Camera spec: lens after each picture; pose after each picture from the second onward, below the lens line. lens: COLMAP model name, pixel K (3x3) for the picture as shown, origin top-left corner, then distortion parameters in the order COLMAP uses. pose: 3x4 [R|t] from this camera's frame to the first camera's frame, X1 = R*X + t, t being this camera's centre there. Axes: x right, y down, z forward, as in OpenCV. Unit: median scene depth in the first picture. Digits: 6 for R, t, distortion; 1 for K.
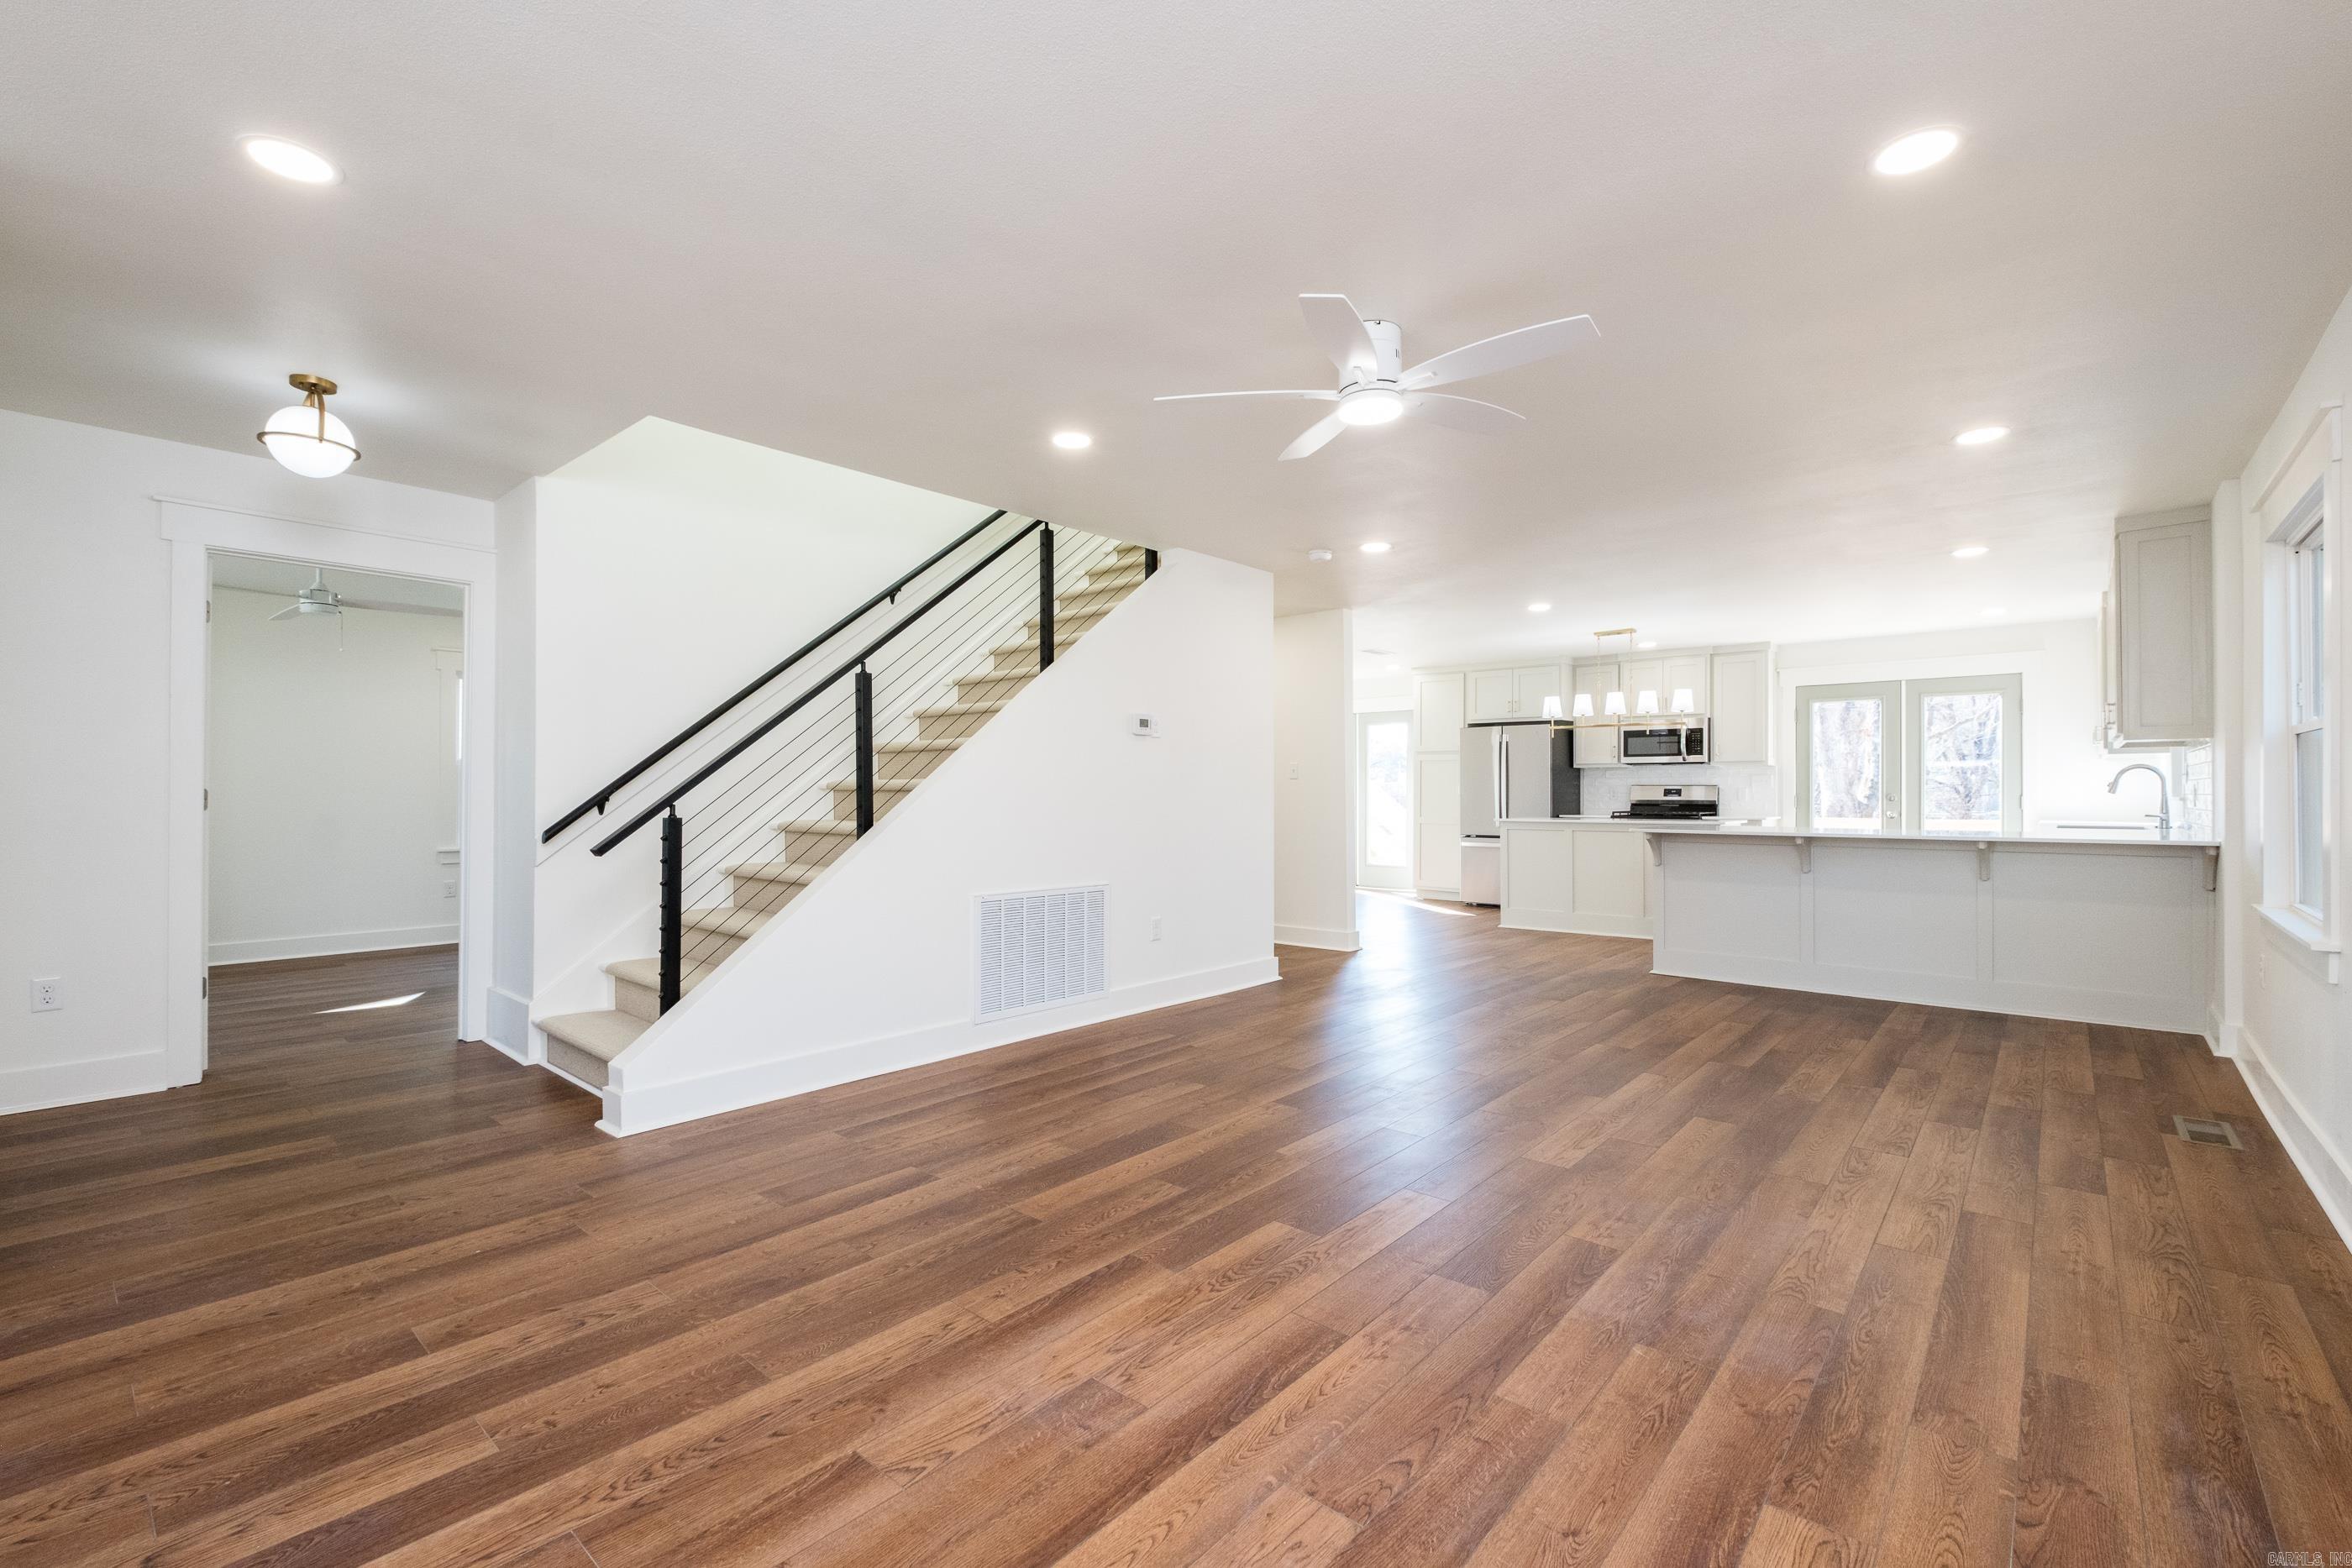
lens RADIAL K [[1016.2, 0, 1176.0], [0, 1016.2, 784.0], [0, 0, 1]] dist [0.001974, -0.000876]
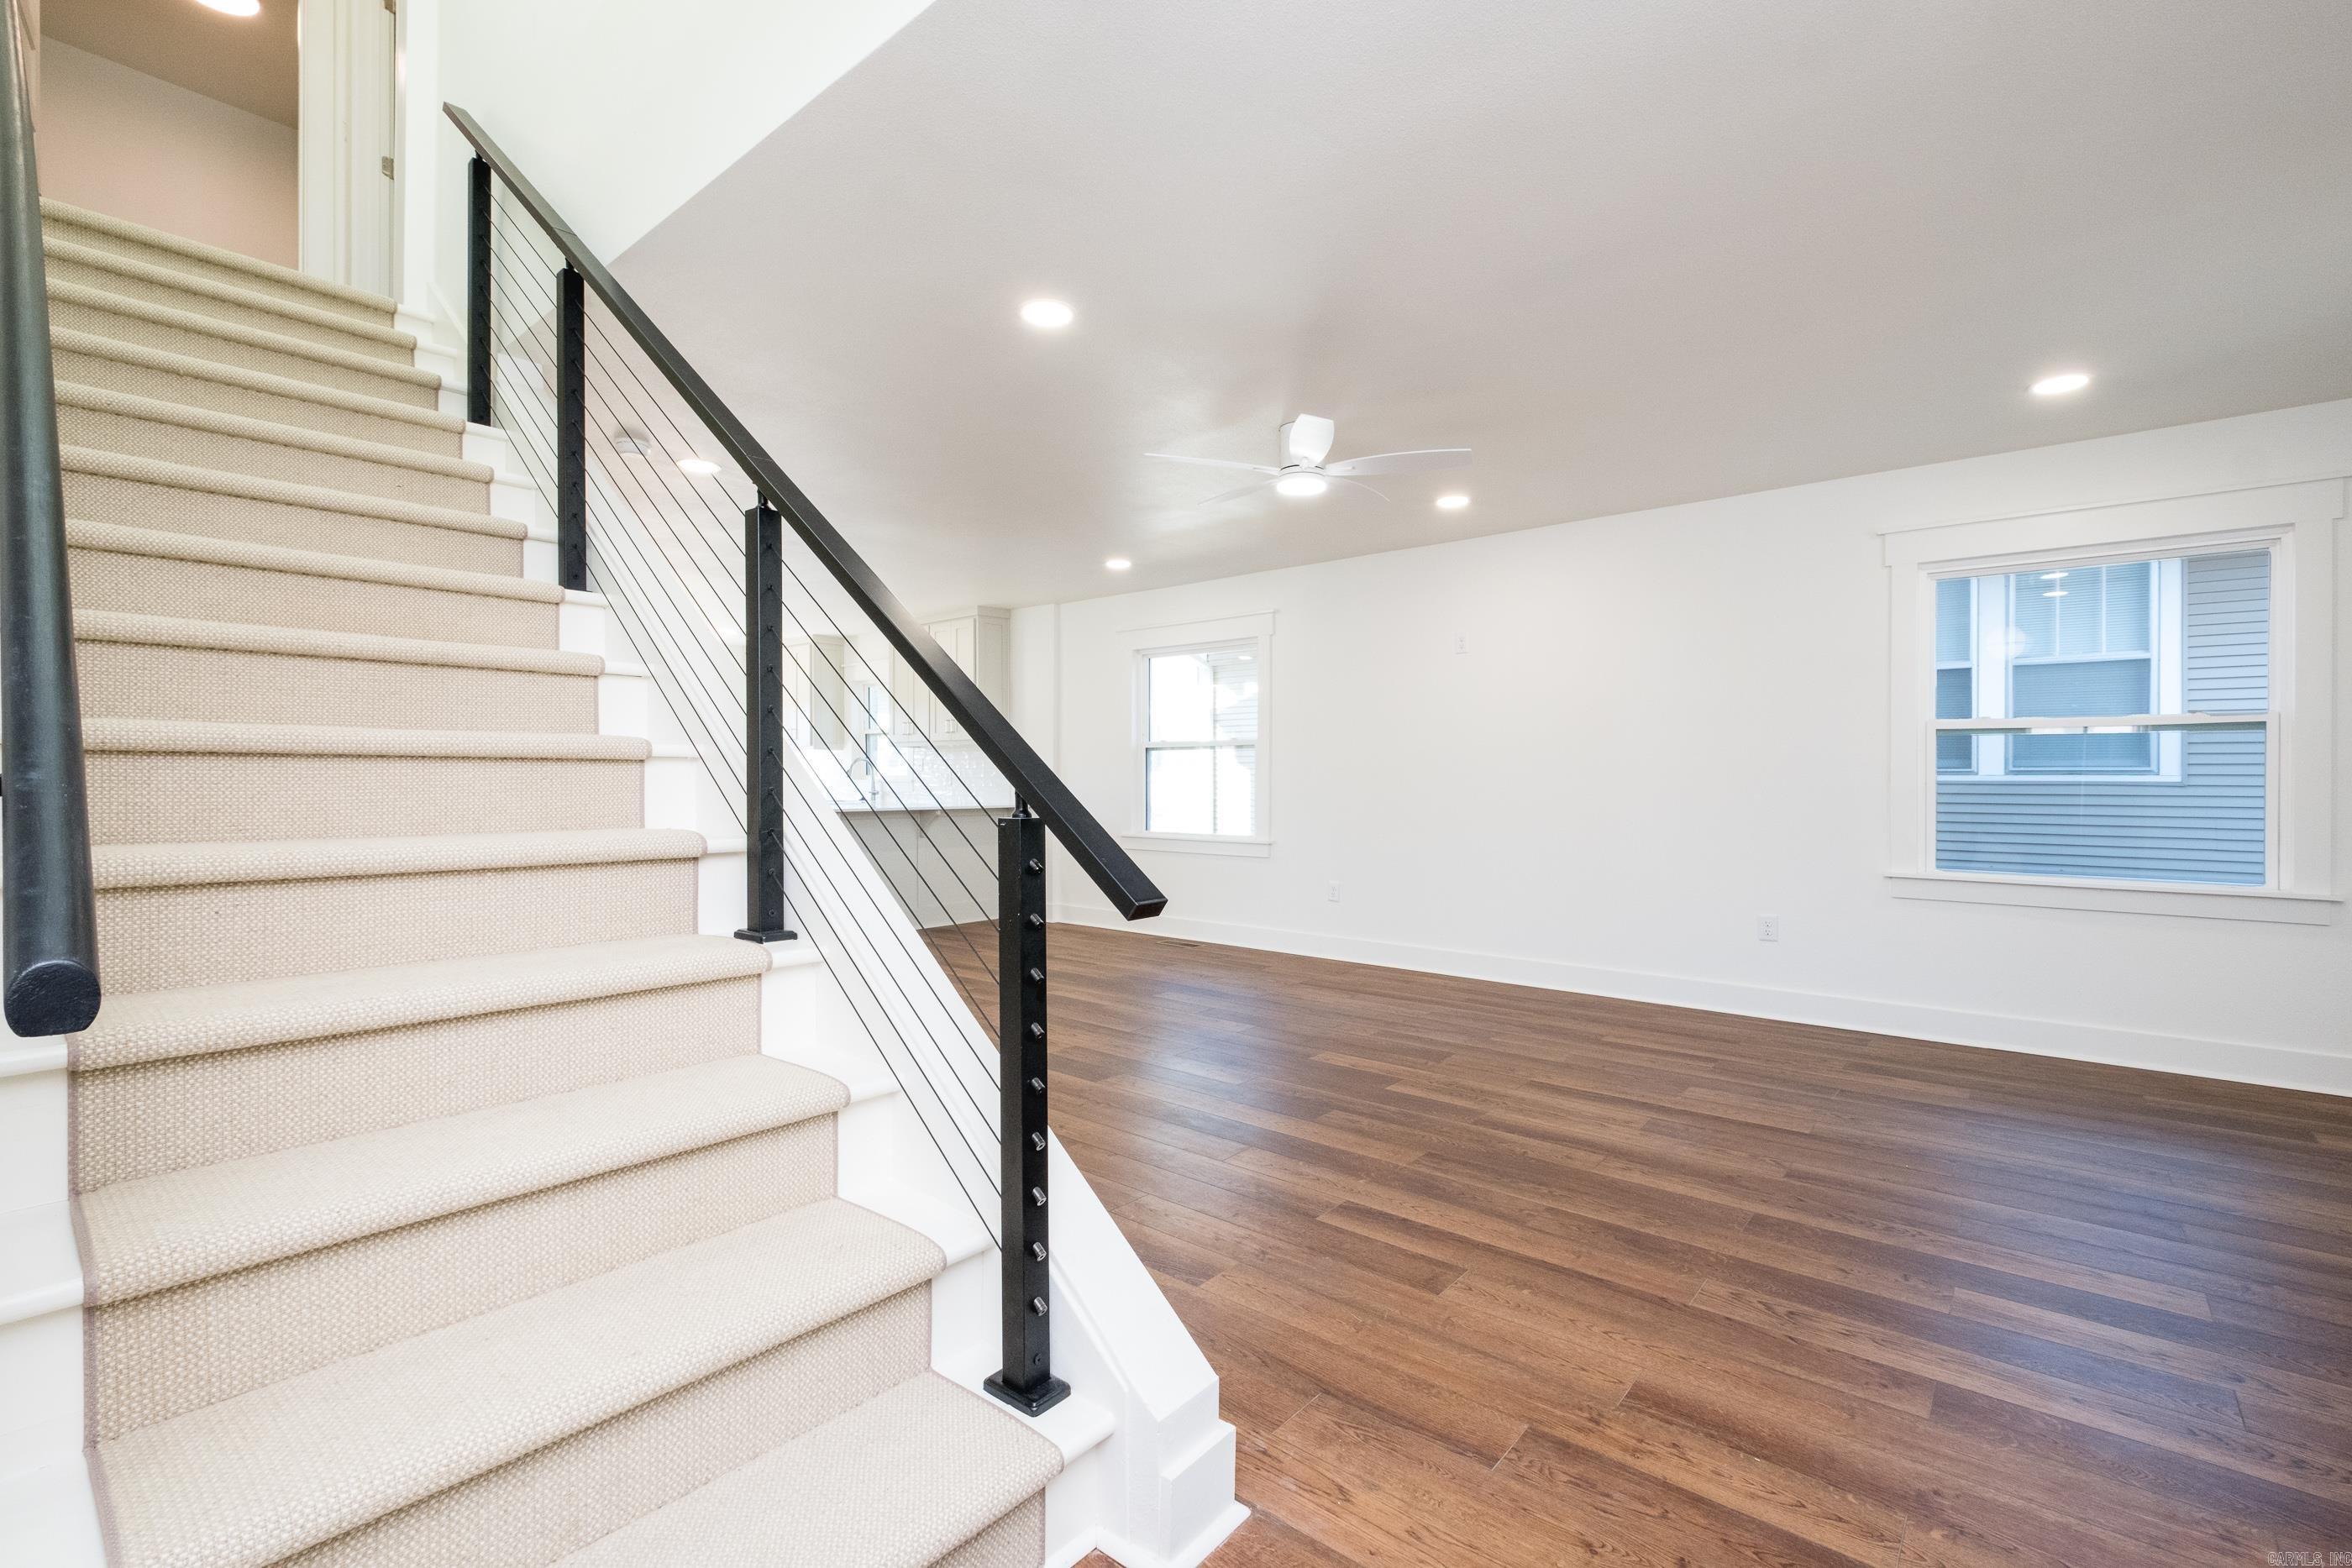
lens RADIAL K [[1023.8, 0, 1193.8], [0, 1023.8, 777.8], [0, 0, 1]] dist [-0.000954, -0.000525]
pose [[-0.023583, 0.002739, 0.999718, -1.138481], [-0.008140, 0.999963, -0.002932, 0.026120], [-0.999689, -0.008207, -0.023560, 1.179563]]
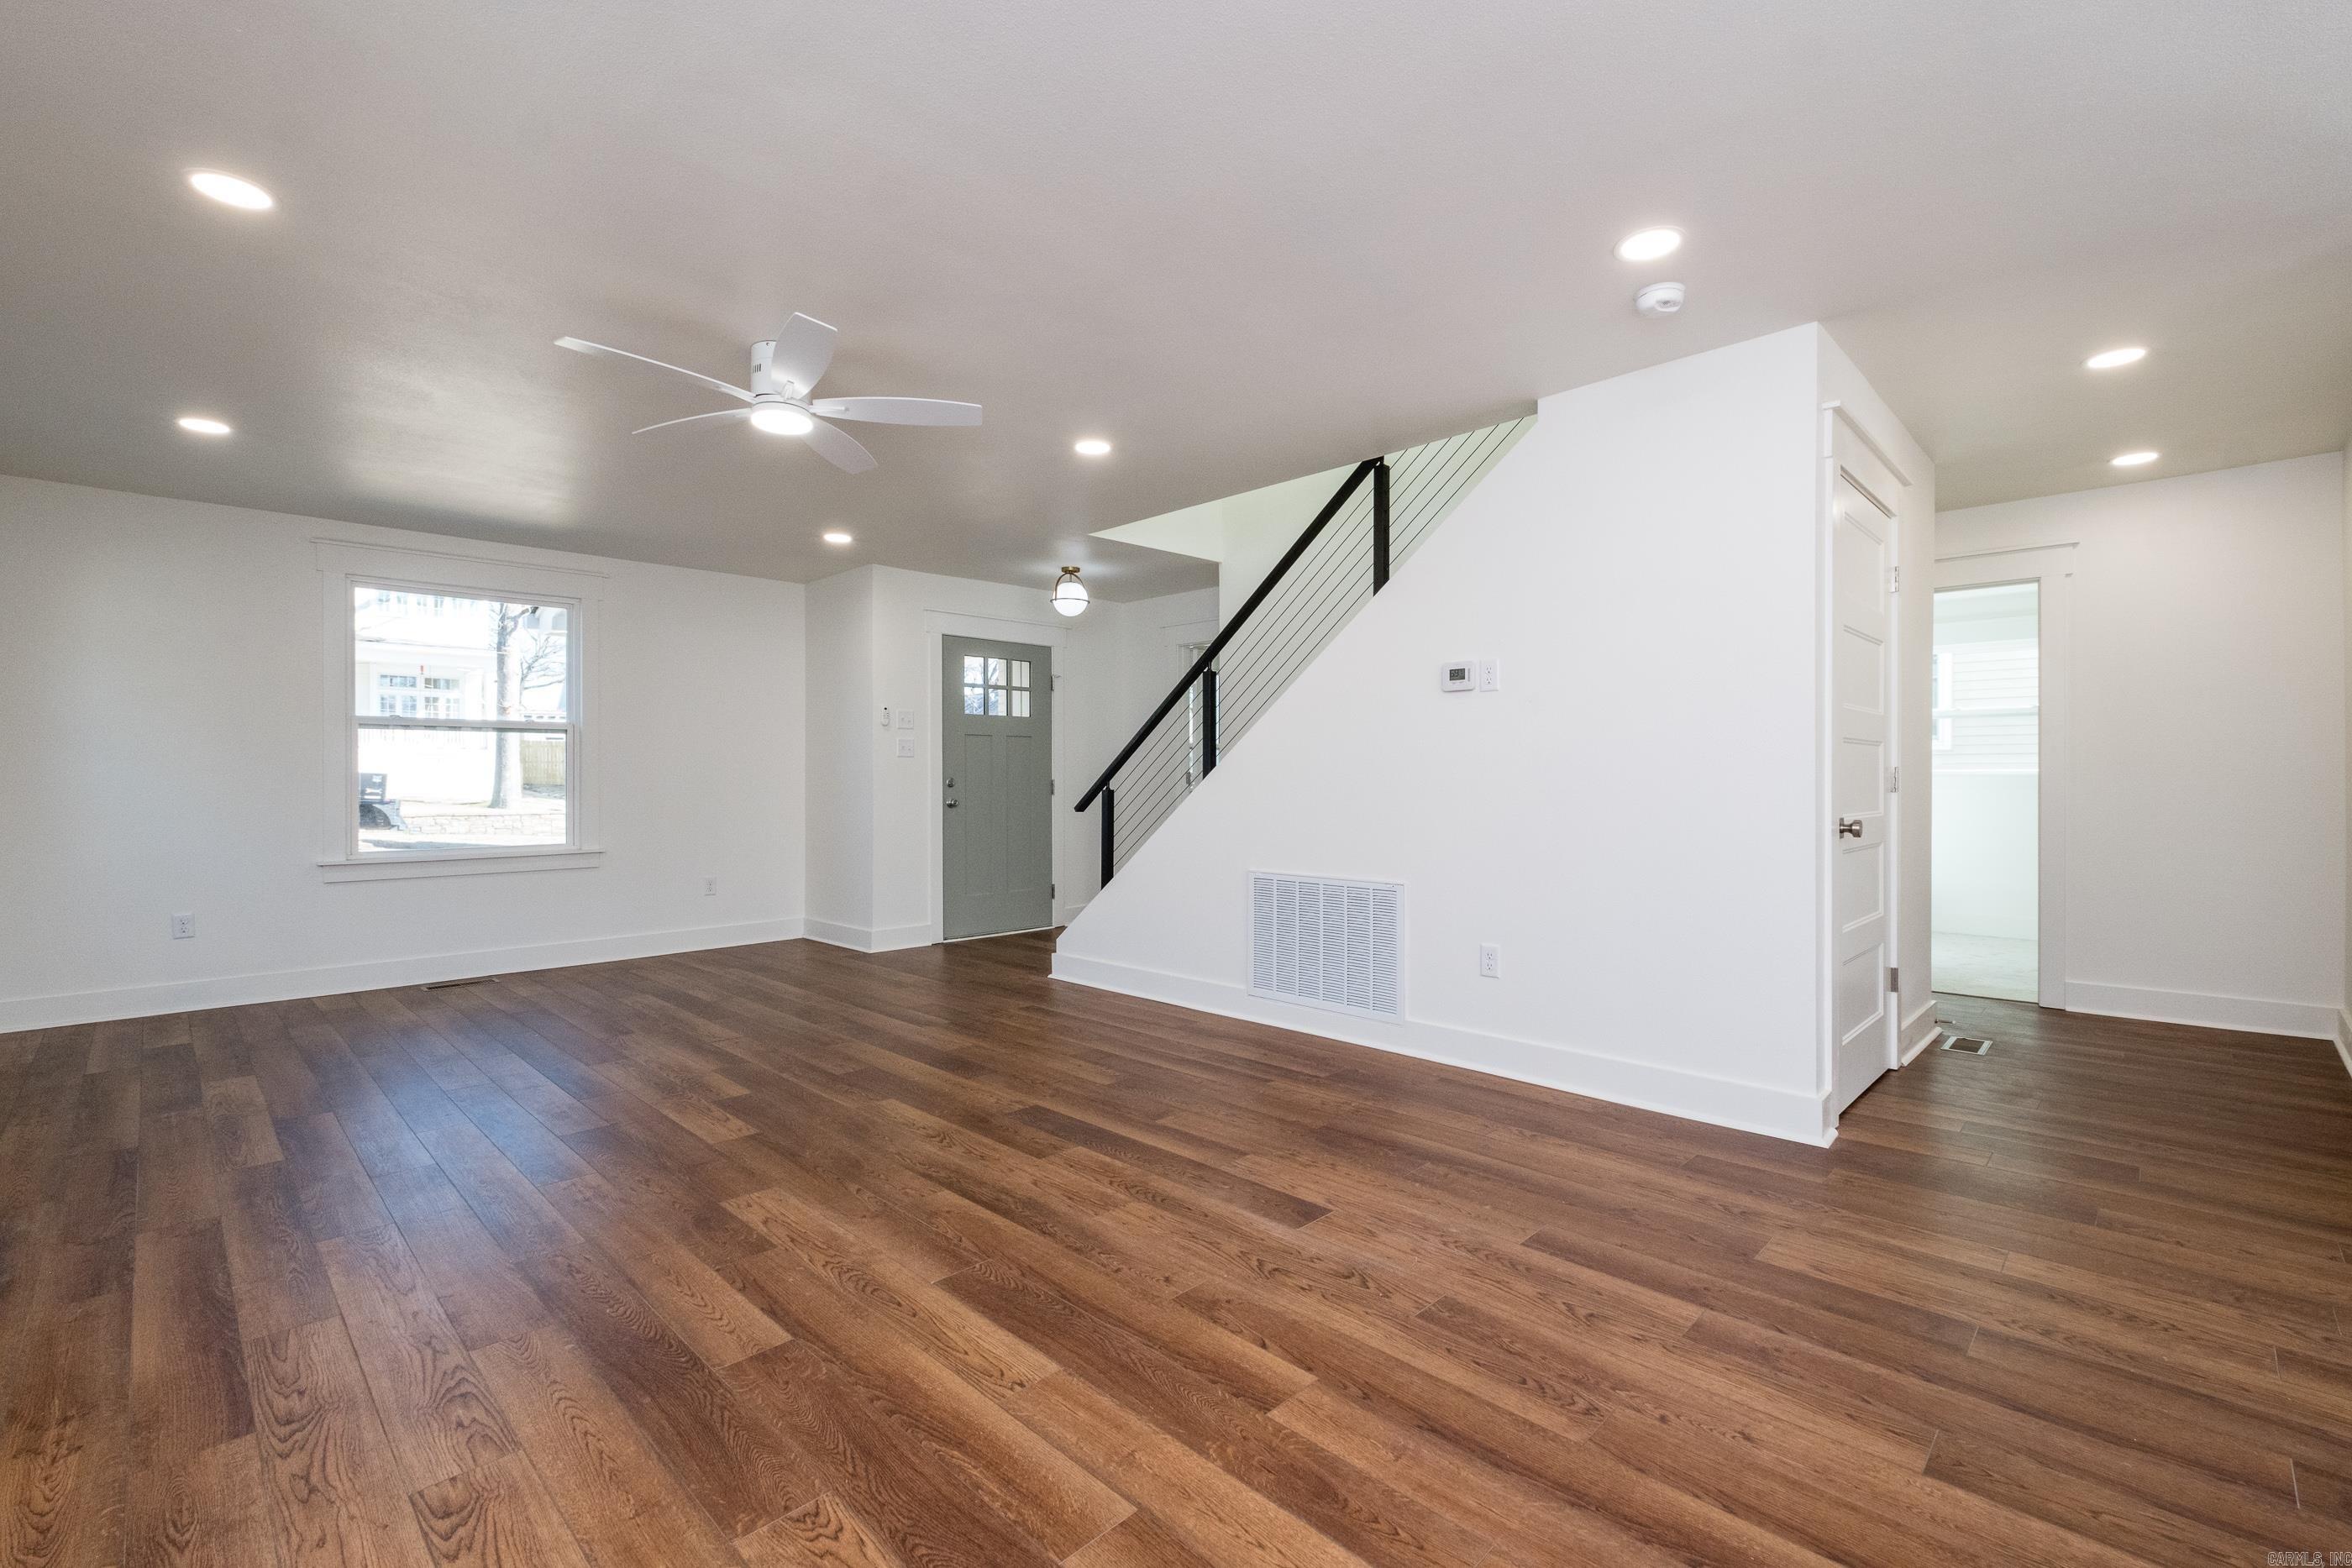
lens RADIAL K [[1023.8, 0, 1193.8], [0, 1023.8, 777.8], [0, 0, 1]] dist [-0.000954, -0.000525]
pose [[-0.056779, -0.000989, -0.998386, 1.286584], [0.010258, 0.999946, -0.001574, 0.024282], [0.998334, -0.010331, -0.056765, 1.520720]]
